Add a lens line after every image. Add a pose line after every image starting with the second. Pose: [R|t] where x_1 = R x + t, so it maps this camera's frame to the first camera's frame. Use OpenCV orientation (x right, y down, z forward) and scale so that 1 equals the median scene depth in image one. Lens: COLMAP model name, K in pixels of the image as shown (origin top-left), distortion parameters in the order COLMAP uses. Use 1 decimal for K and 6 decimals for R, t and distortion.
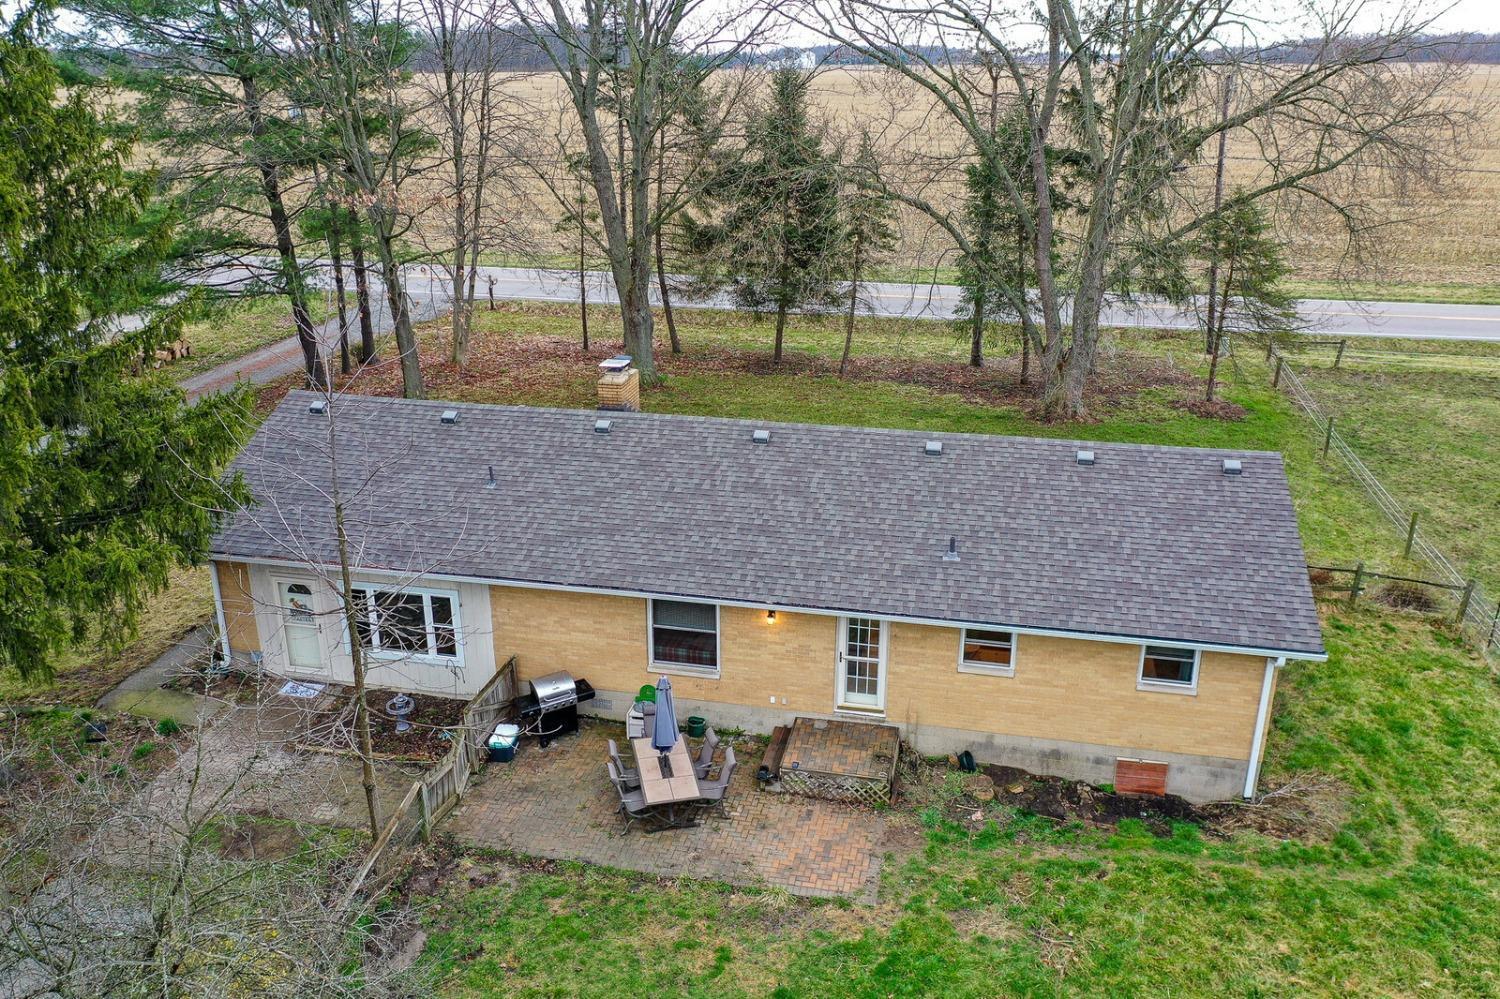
lens RADIAL K [[1200.0, 0, 749.0], [0, 1200.0, 499.2], [0, 0, 1]] dist [0.009182, 0.002213]
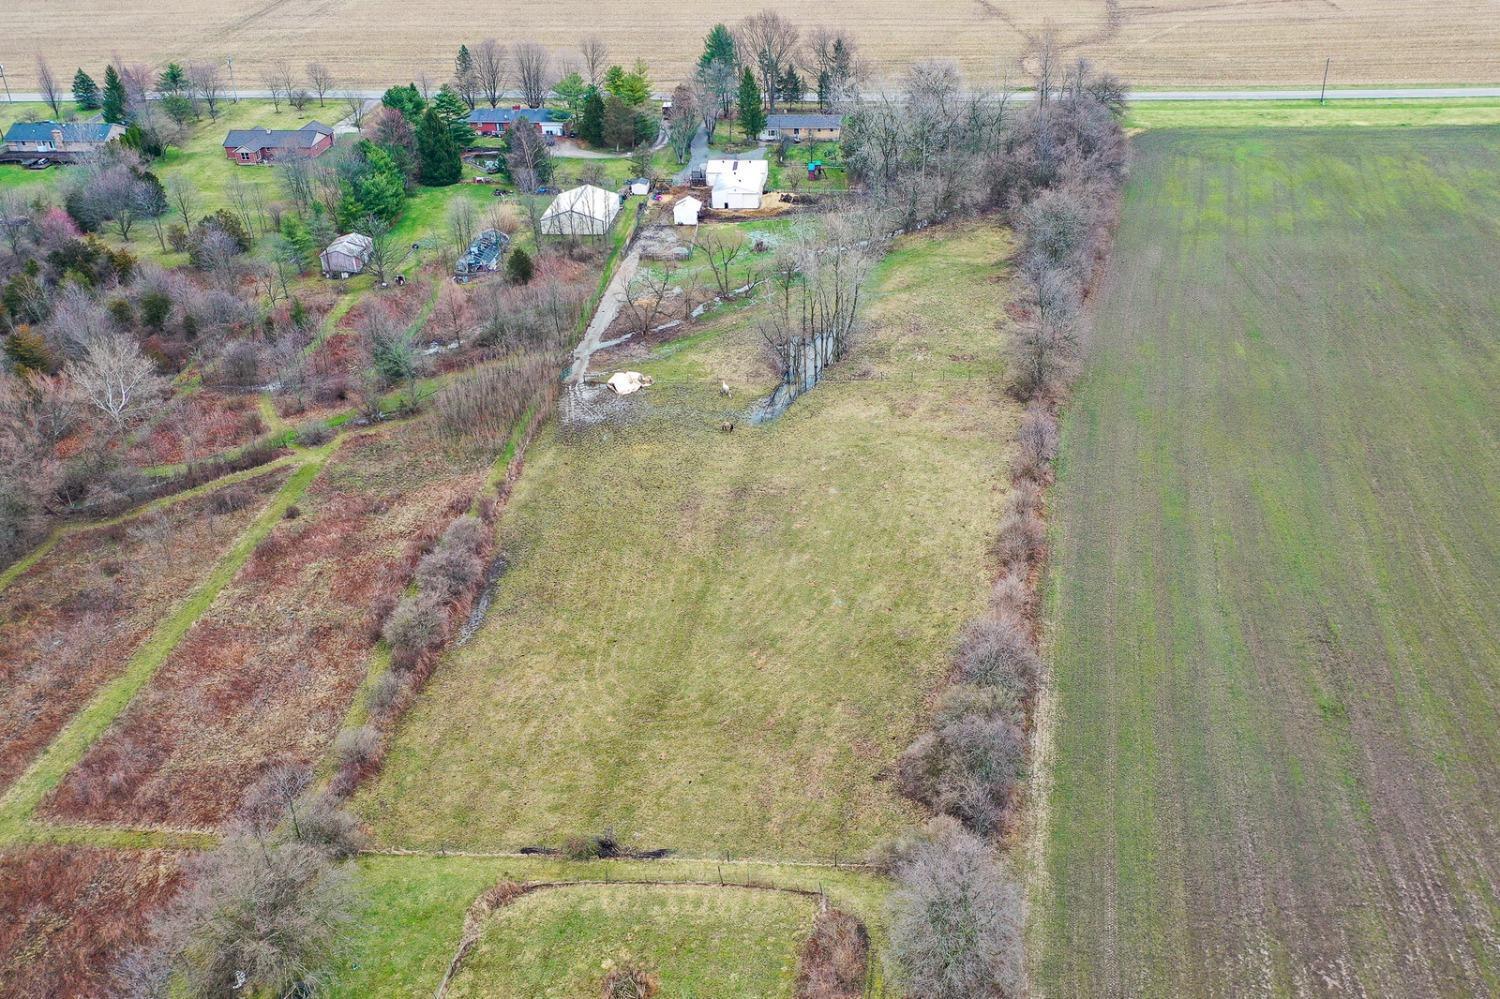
lens RADIAL K [[1200.0, 0, 752.3], [0, 1200.0, 500.7], [0, 0, 1]] dist [0.009182, 0.002213]
pose [[0.995362, -0.072420, 0.063316, -0.832364], [0.057305, 0.975065, 0.214392, 0.605222], [-0.077264, -0.209770, 0.974693, -6.404351]]
